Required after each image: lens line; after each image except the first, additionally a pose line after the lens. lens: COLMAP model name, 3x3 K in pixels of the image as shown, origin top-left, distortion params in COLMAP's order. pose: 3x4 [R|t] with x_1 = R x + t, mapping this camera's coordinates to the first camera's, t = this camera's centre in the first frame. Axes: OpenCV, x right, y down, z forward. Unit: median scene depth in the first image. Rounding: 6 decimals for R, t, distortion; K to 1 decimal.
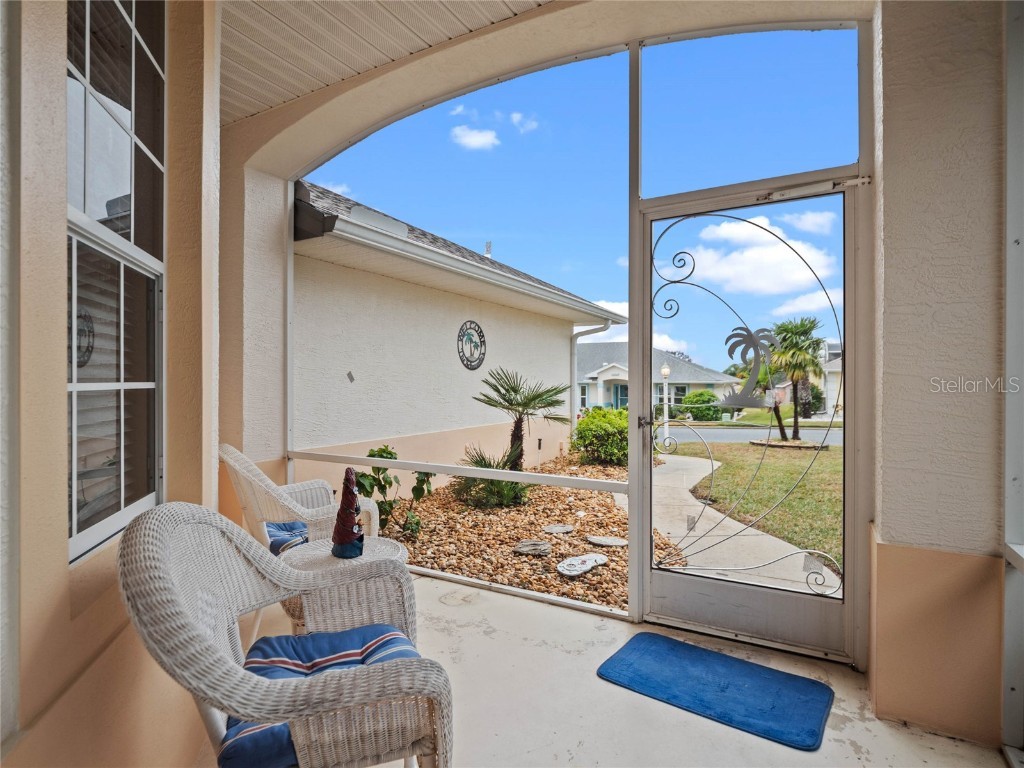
lens RADIAL K [[554.8, 0, 508.0], [0, 554.8, 390.2], [0, 0, 1]] dist [-0.000029, -0.003396]
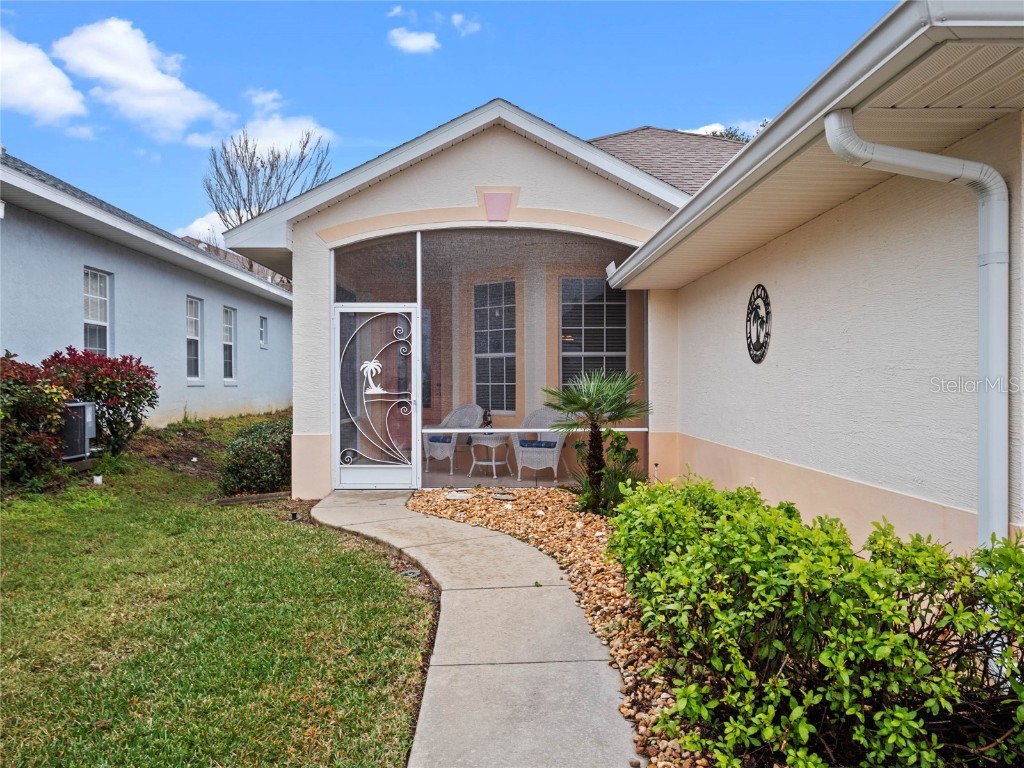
lens RADIAL K [[834.2, 0, 512.0], [0, 834.2, 384.0], [0, 0, 1]] dist [-0.000369, 0.000221]
pose [[-0.862122, 0.003839, -0.506686, 0.654307], [-0.003351, 0.999906, 0.013277, -0.023716], [0.506690, 0.013144, -0.862028, 1.670208]]
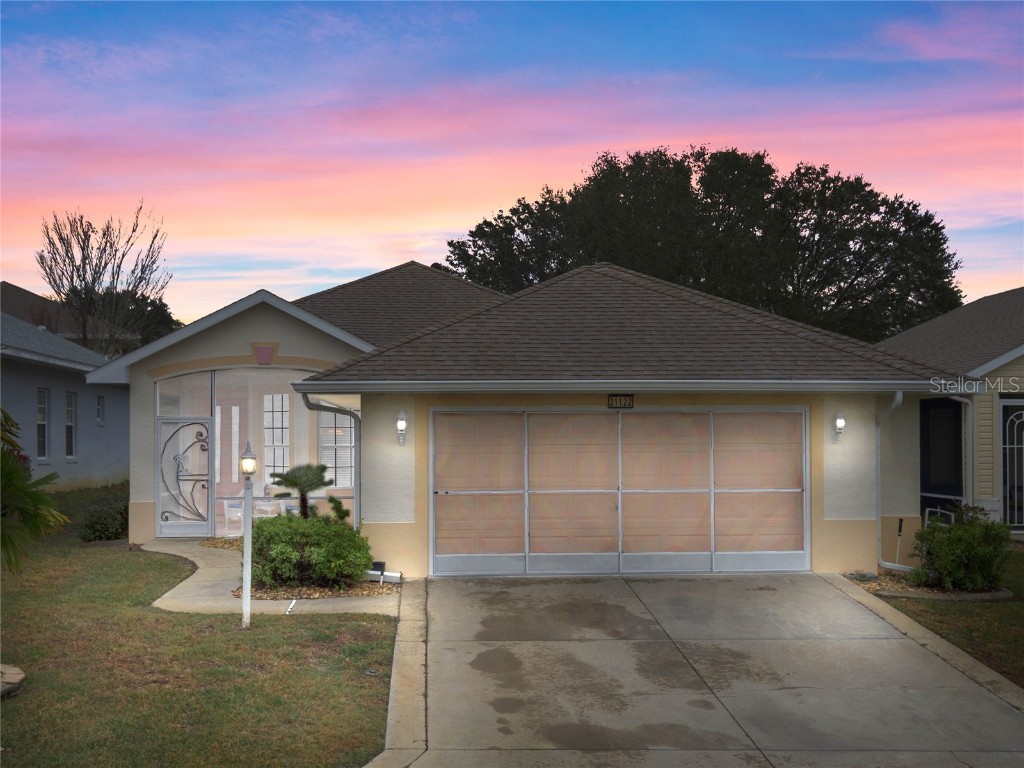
lens RADIAL K [[1175.5, 0, 512.9], [0, 1175.5, 425.4], [0, 0, 1]] dist [0.038333, 0.020817]
pose [[-0.831068, -0.001888, -0.556168, 1.128042], [-0.001829, 0.999998, -0.000662, -0.115368], [0.556168, 0.000467, -0.831070, 3.333764]]
